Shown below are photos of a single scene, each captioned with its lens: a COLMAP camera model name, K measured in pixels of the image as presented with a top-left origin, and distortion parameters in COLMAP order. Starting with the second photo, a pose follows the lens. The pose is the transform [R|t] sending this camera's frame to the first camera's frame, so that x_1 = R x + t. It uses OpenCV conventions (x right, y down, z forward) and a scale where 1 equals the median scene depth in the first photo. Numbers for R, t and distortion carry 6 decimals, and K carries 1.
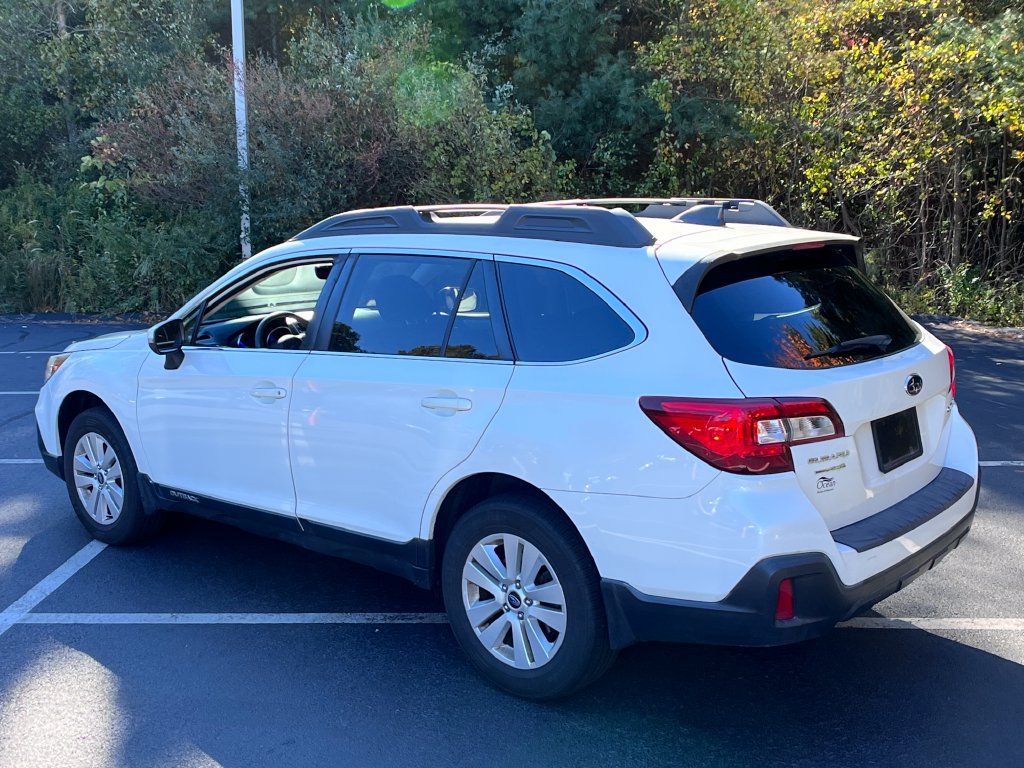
lens RADIAL K [[1114.4, 0, 494.9], [0, 1114.4, 399.1], [0, 0, 1]] dist [0.016121, 0.000000]
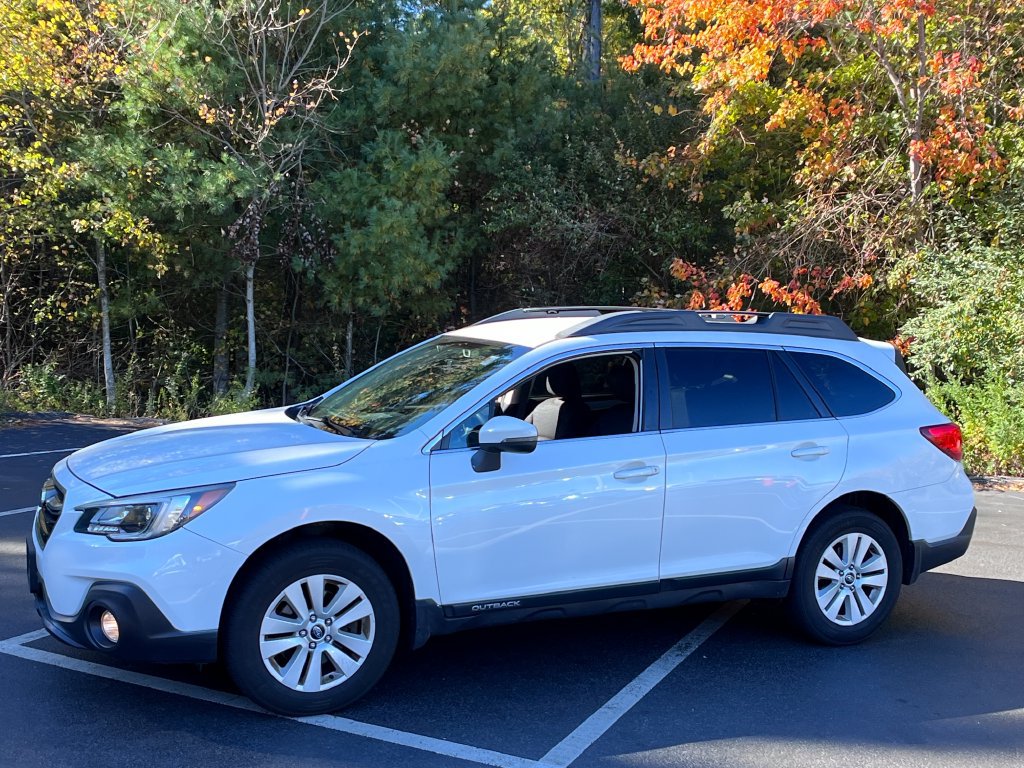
lens RADIAL K [[1114.4, 0, 511.0], [0, 1114.4, 378.0], [0, 0, 1]] dist [0.016121, 0.000000]
pose [[0.383414, -0.026841, 0.923186, -1.468400], [0.128075, 0.991465, -0.024365, -0.101423], [-0.914653, 0.127579, 0.383580, 0.784258]]
